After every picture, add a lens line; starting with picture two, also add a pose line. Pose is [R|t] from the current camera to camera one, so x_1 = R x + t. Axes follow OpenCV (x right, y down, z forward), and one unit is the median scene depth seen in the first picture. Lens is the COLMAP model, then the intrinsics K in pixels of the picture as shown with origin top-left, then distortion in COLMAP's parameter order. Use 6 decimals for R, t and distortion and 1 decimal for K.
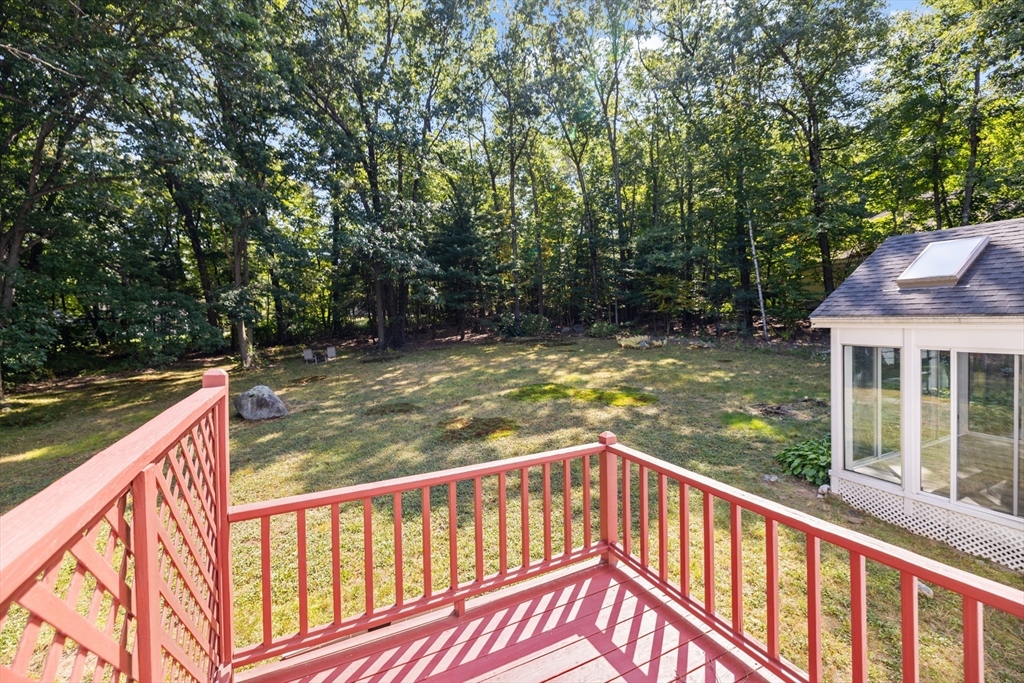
lens RADIAL K [[439.5, 0, 511.0], [0, 439.5, 334.5], [0, 0, 1]] dist [0.002963, 0.000321]
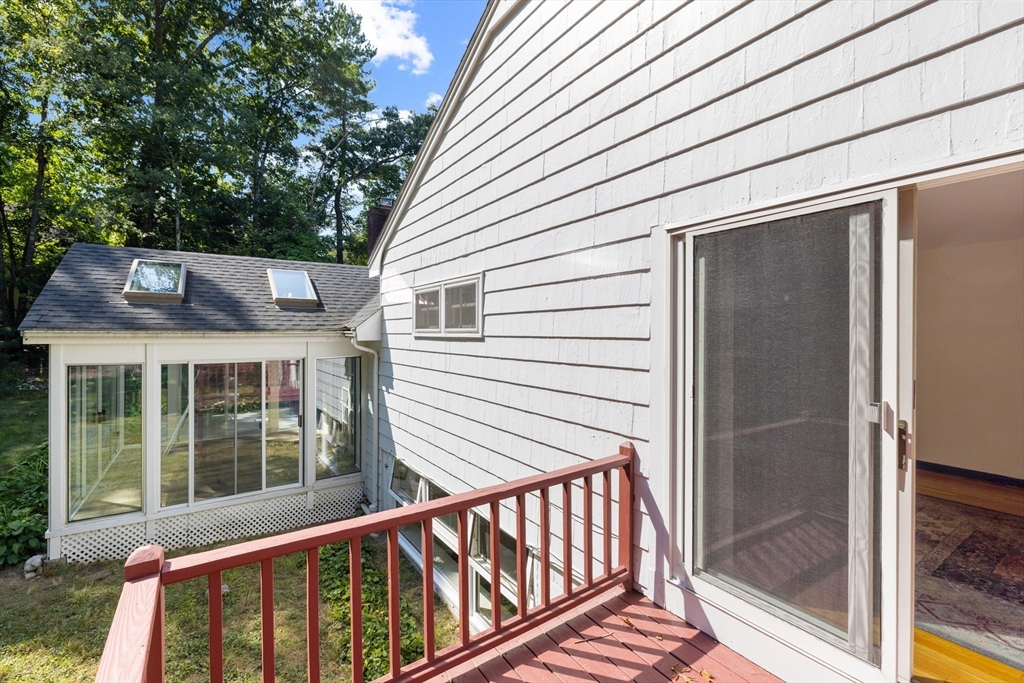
lens RADIAL K [[439.5, 0, 503.7], [0, 439.5, 336.2], [0, 0, 1]] dist [0.002963, 0.000321]
pose [[-0.114520, 0.012782, 0.993339, -0.136406], [0.039400, 0.999189, -0.008315, 0.008225], [-0.992639, 0.038185, -0.114931, 0.315667]]
